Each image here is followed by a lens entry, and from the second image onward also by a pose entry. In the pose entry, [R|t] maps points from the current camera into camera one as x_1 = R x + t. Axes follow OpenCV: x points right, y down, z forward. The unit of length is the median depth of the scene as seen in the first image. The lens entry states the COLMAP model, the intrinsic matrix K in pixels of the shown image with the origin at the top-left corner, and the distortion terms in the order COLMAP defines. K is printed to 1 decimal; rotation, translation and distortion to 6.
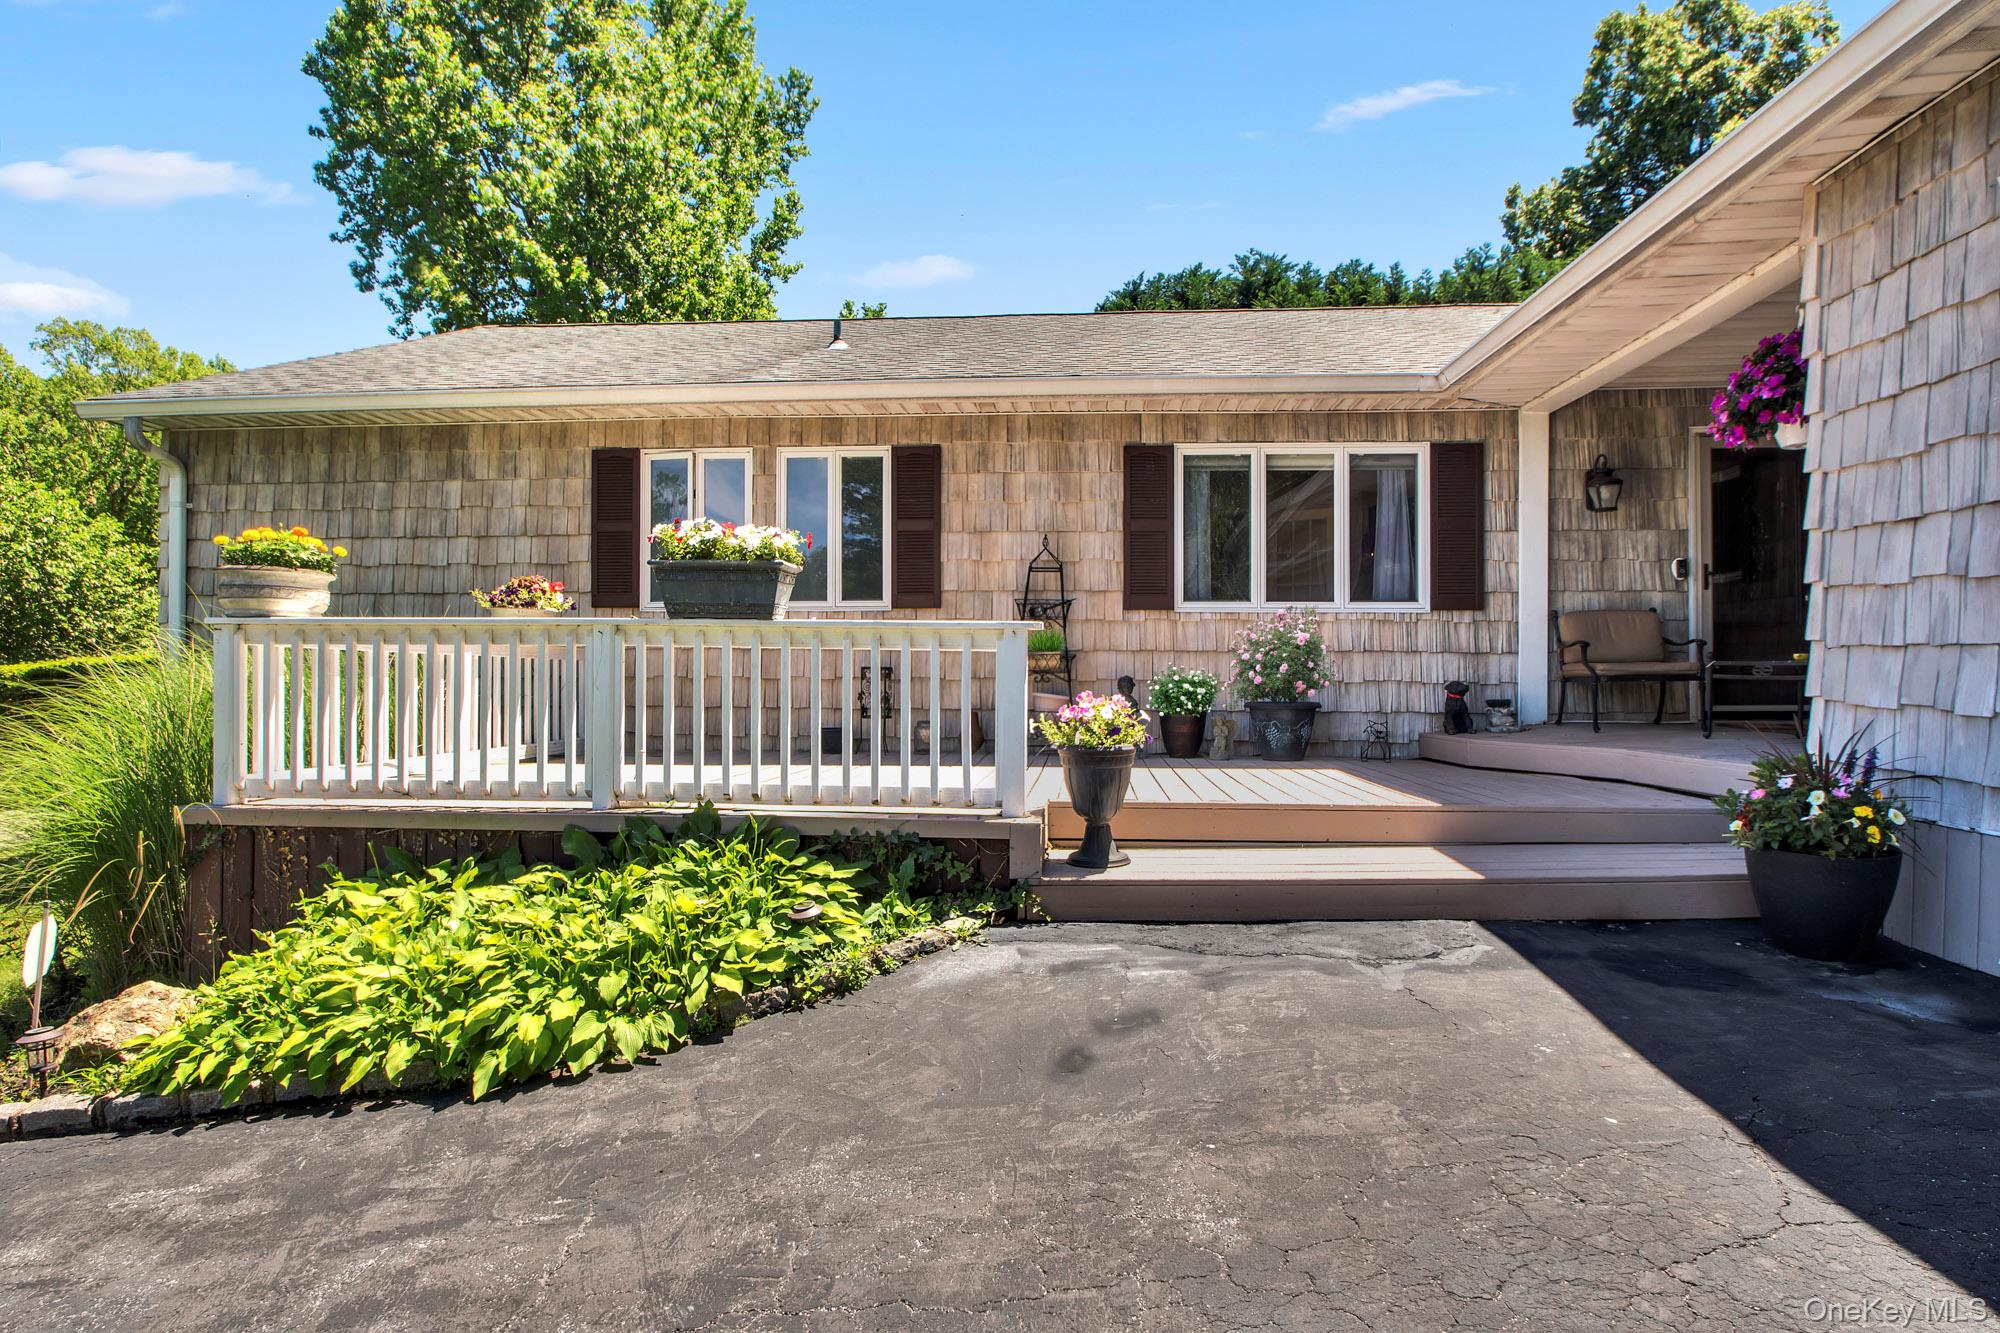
lens RADIAL K [[1057.3, 0, 1000.0], [0, 1057.3, 666.5], [0, 0, 1]] dist [-0.019945, -0.000624]
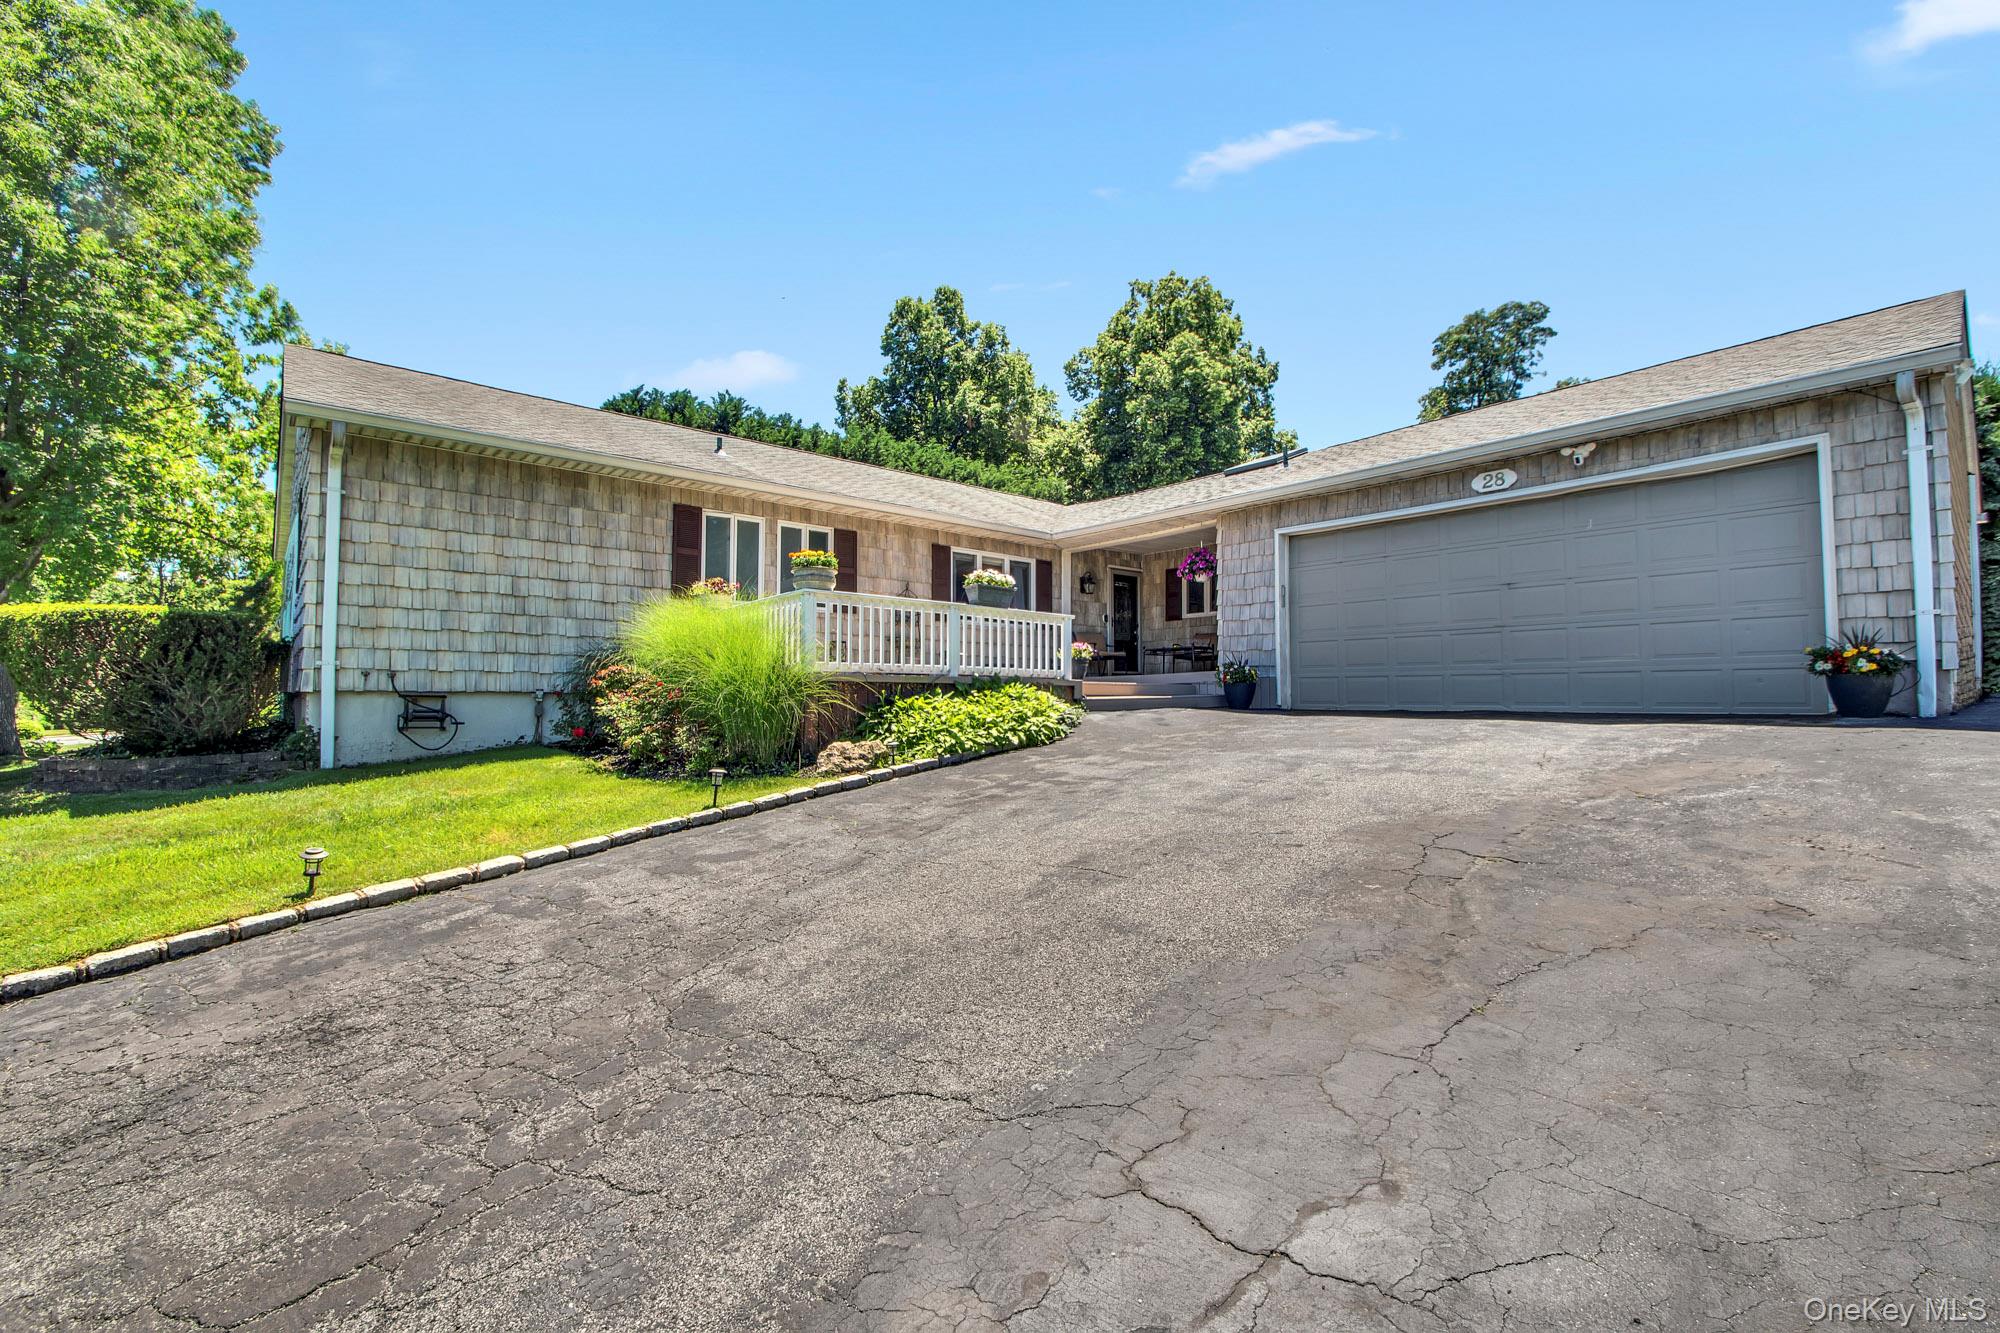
lens RADIAL K [[864.2, 0, 1000.0], [0, 864.2, 666.5], [0, 0, 1]] dist [0.021398, -0.026648]
pose [[0.713884, 0.027660, 0.699718, -0.964001], [0.001377, 0.999162, -0.040902, 0.105798], [-0.700263, 0.030163, 0.713248, -0.322055]]
